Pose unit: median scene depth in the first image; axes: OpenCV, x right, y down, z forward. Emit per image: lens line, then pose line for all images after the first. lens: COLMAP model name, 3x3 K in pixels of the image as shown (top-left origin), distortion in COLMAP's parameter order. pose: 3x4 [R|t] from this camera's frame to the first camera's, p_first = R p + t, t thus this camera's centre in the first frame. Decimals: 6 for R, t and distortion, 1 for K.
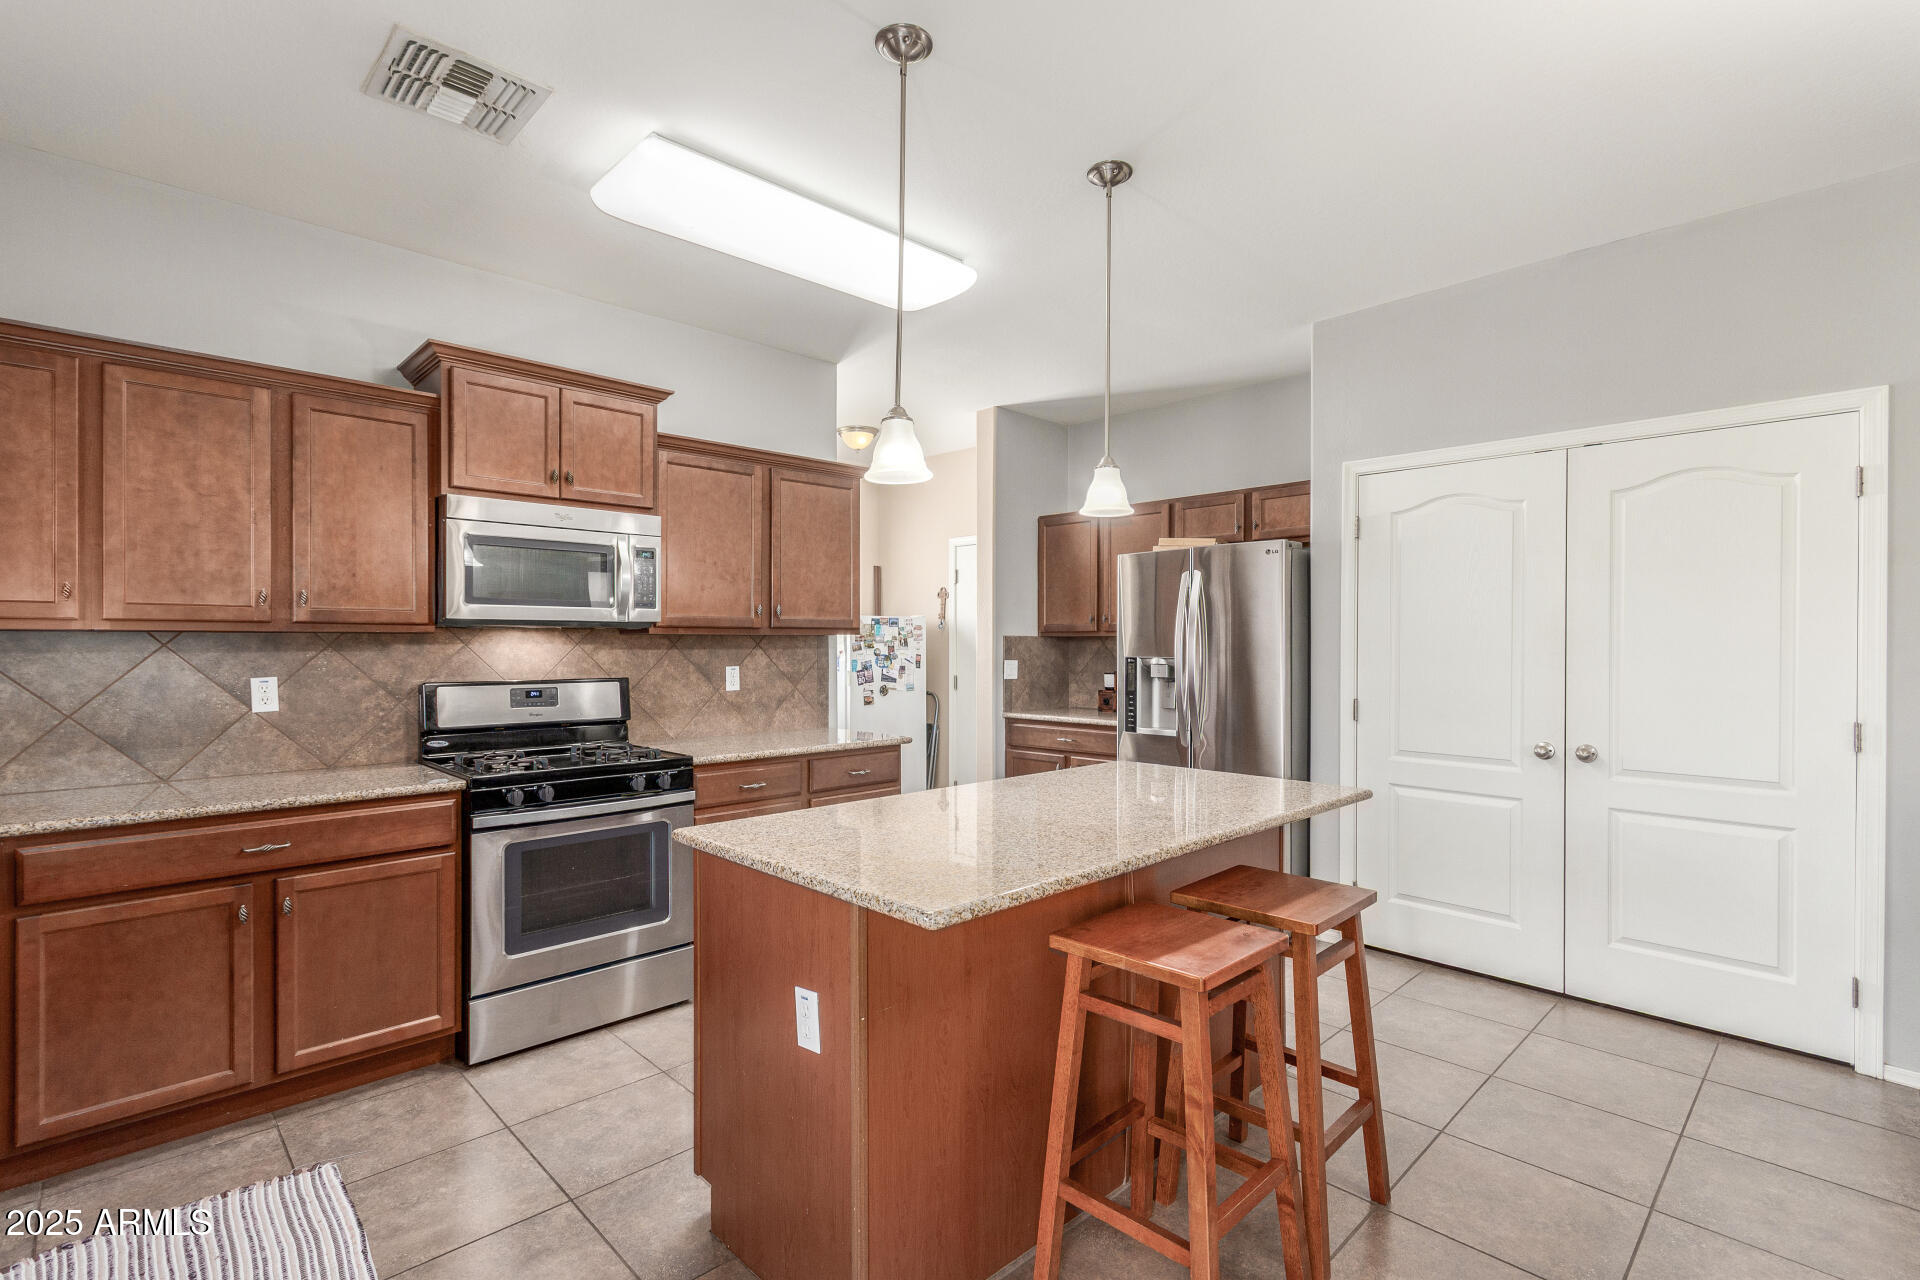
lens RADIAL K [[886.9, 0, 964.6], [0, 886.9, 644.2], [0, 0, 1]] dist [-0.001227, 0.001224]
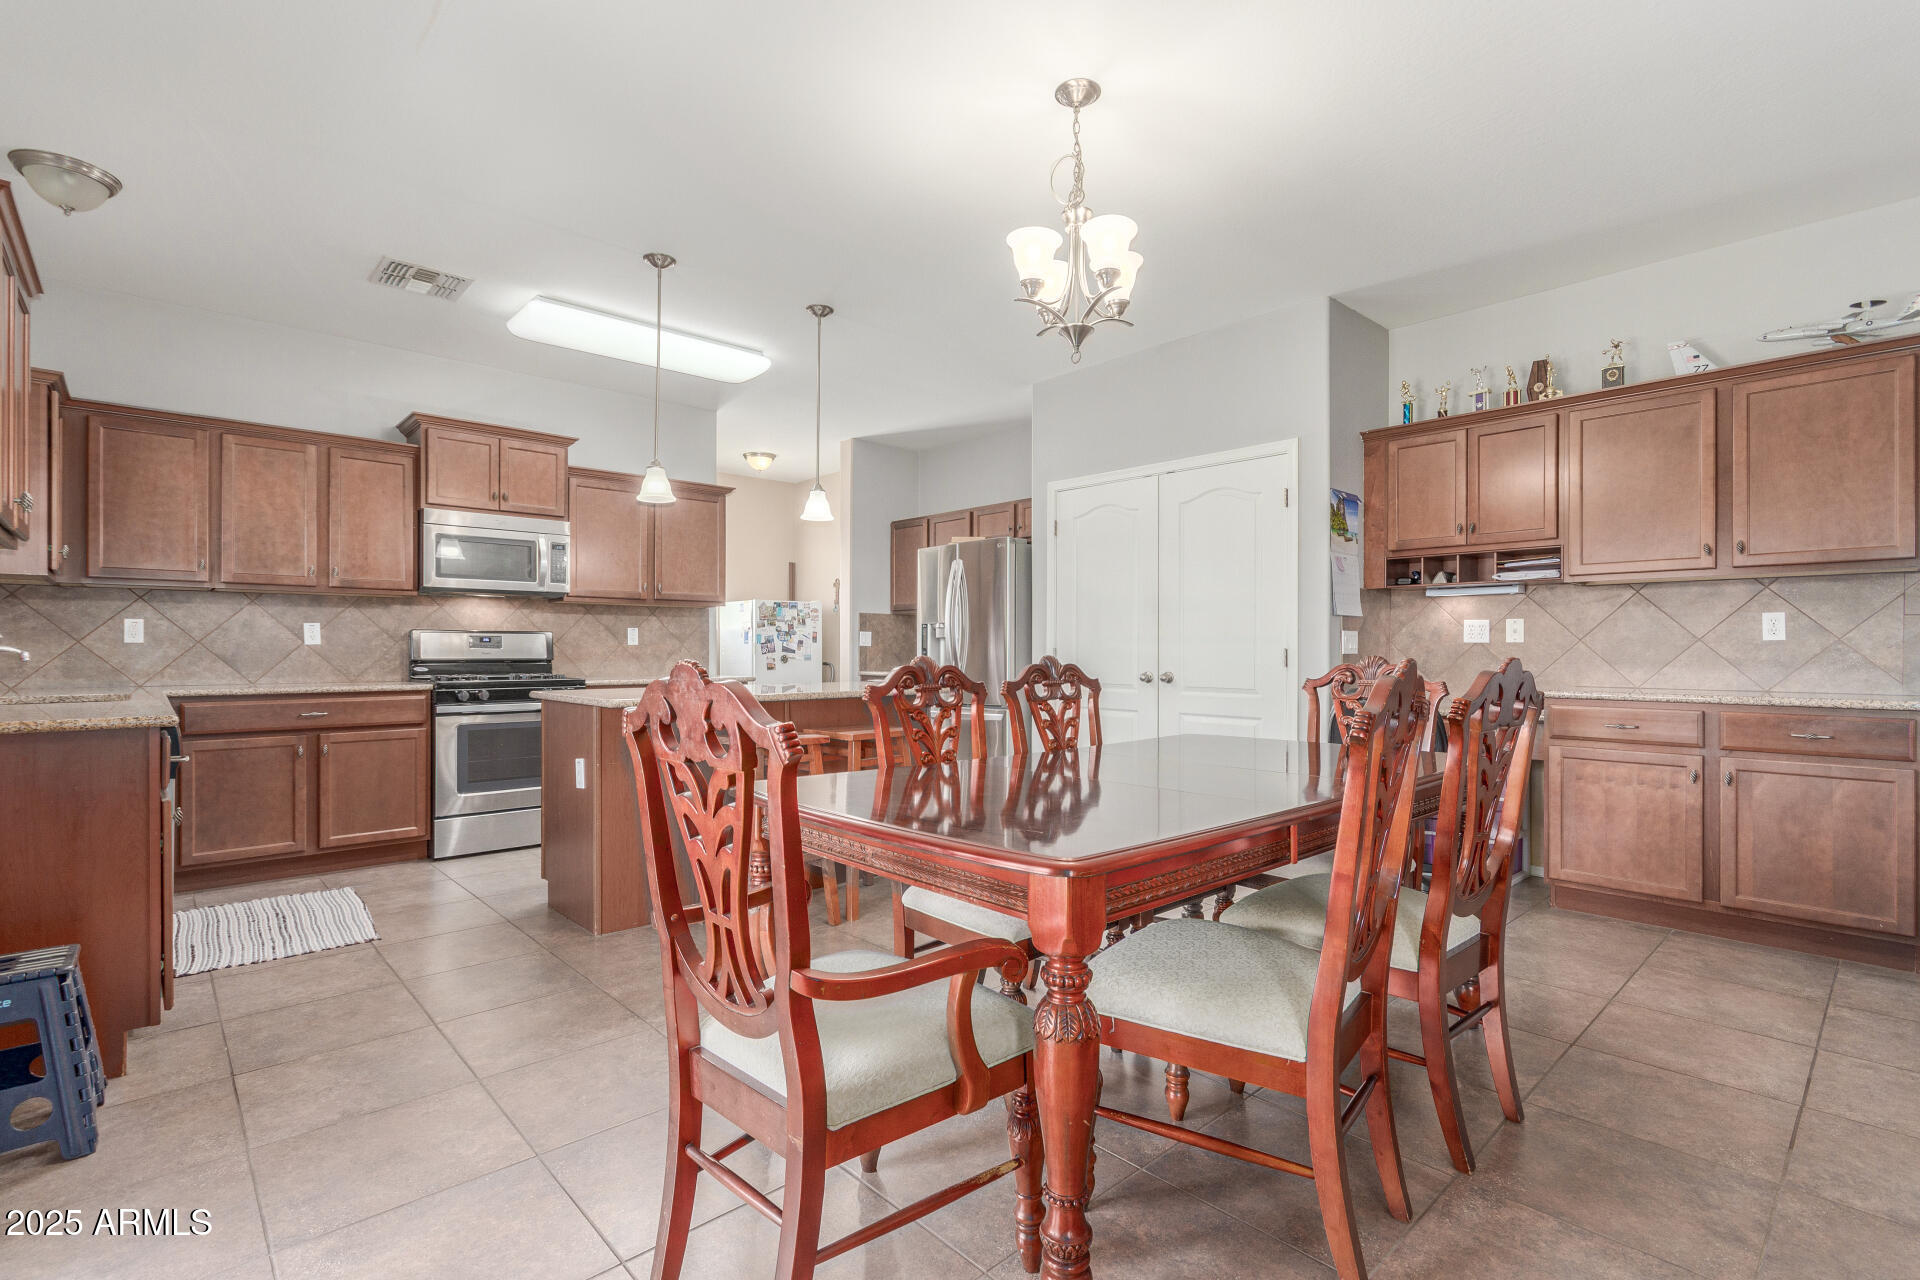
lens RADIAL K [[886.9, 0, 960.2], [0, 886.9, 649.8], [0, 0, 1]] dist [-0.001227, 0.001224]
pose [[0.999490, 0.001850, -0.031884, 0.427157], [-0.001900, 0.999997, -0.001534, 0.085397], [0.031881, 0.001593, 0.999490, -0.557422]]
